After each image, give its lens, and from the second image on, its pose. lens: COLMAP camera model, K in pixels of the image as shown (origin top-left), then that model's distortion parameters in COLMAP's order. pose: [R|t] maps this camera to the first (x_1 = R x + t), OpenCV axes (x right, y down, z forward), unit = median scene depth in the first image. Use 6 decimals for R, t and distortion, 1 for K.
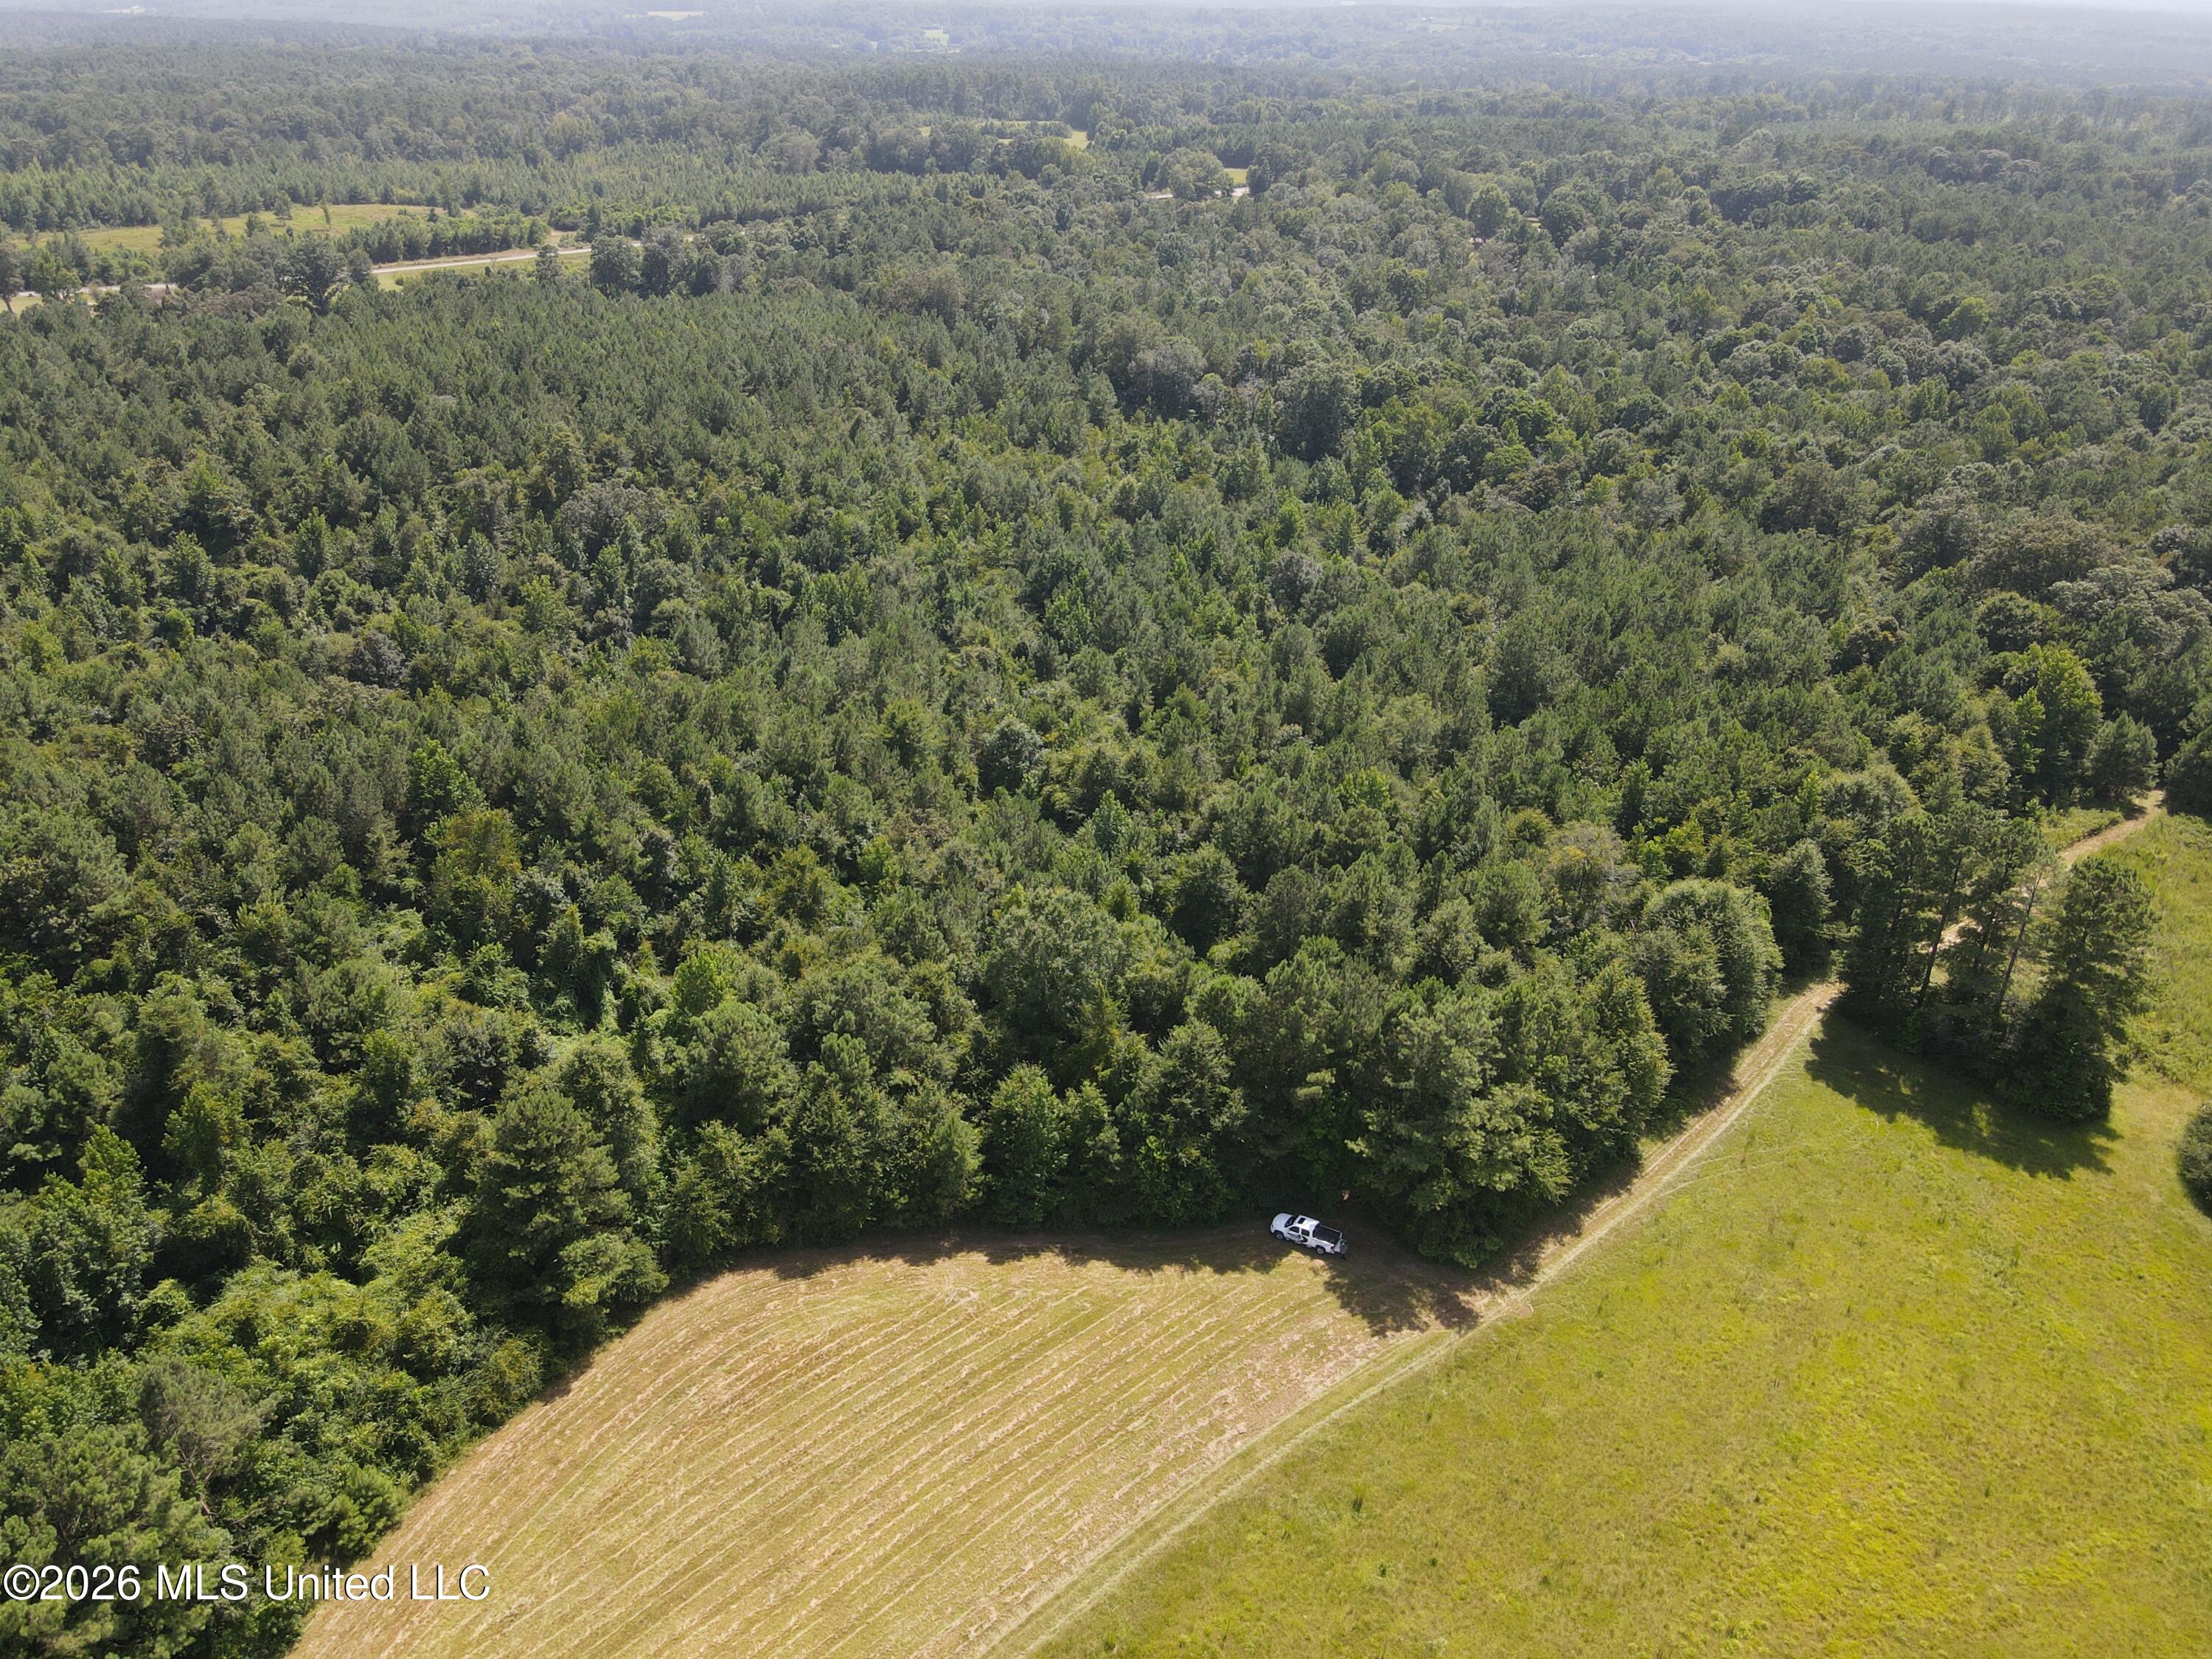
lens RADIAL K [[1629.6, 0, 1099.7], [0, 1629.6, 832.7], [0, 0, 1]] dist [-0.006190, 0.027079]
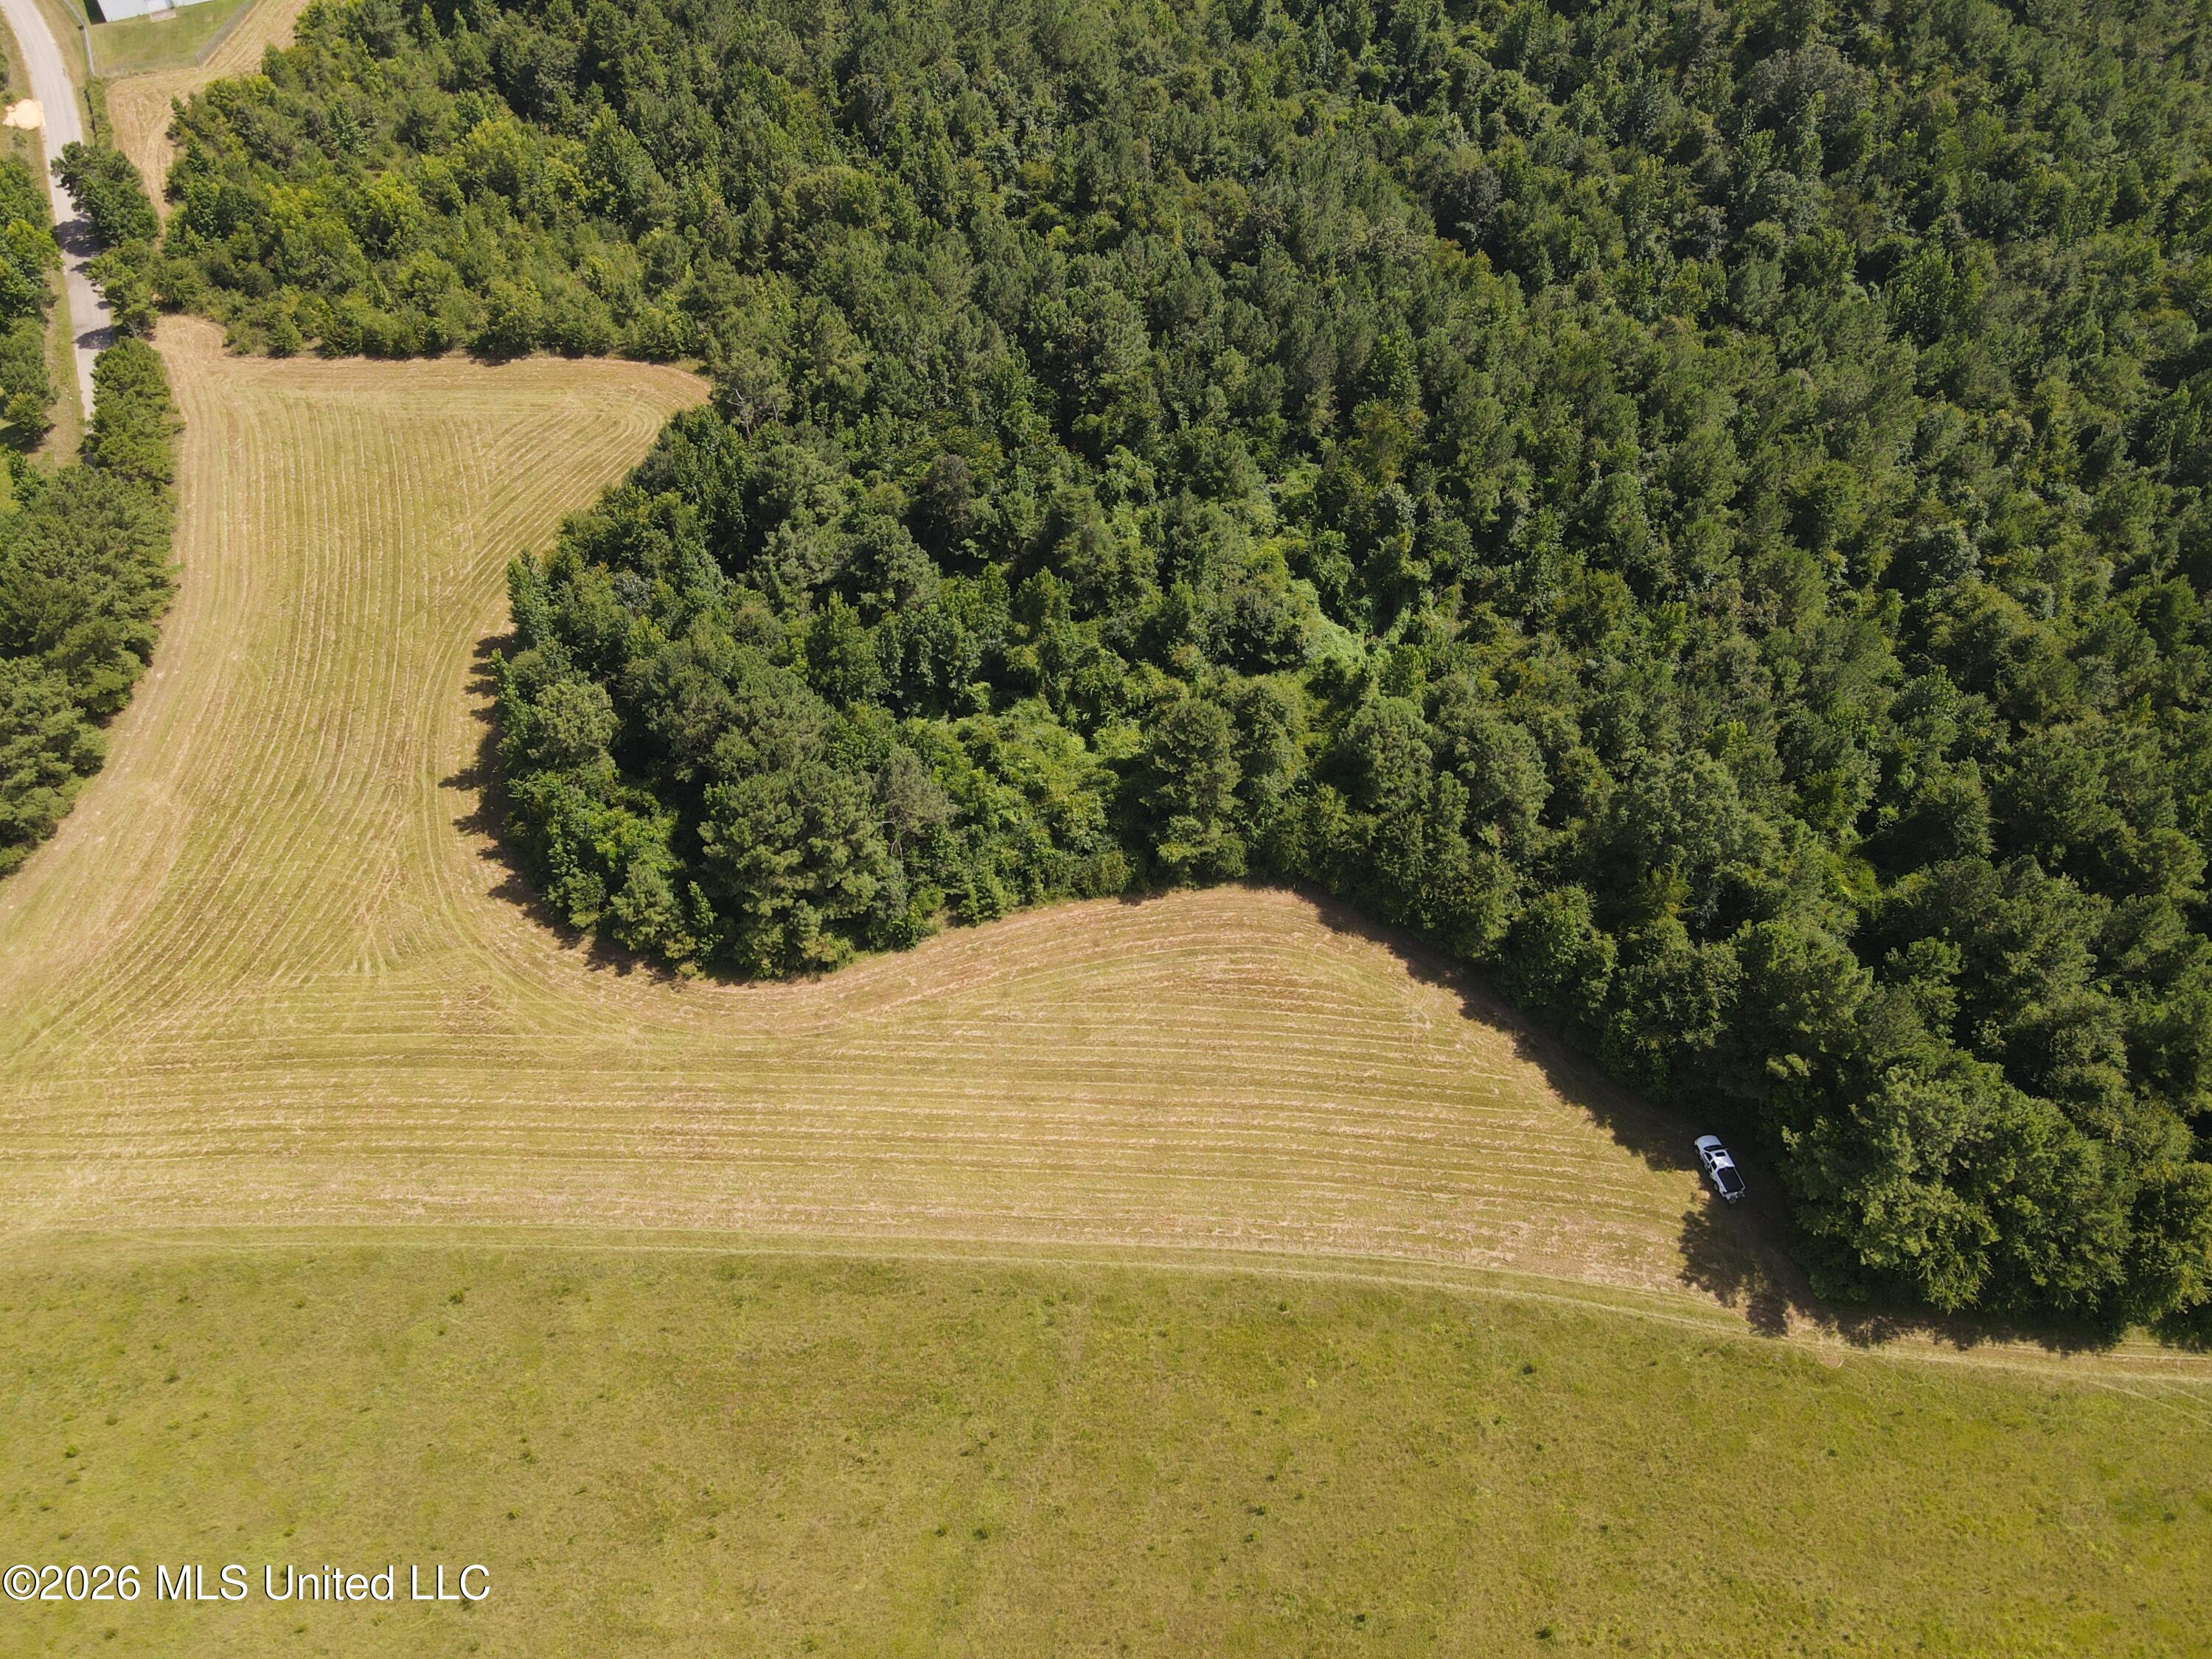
lens RADIAL K [[1629.6, 0, 1101.4], [0, 1629.6, 845.4], [0, 0, 1]] dist [-0.006190, 0.027079]
pose [[0.673279, 0.550631, -0.493458, 0.231536], [-0.336552, 0.822467, 0.458564, -0.242381], [0.658353, -0.142667, 0.739066, -0.016472]]
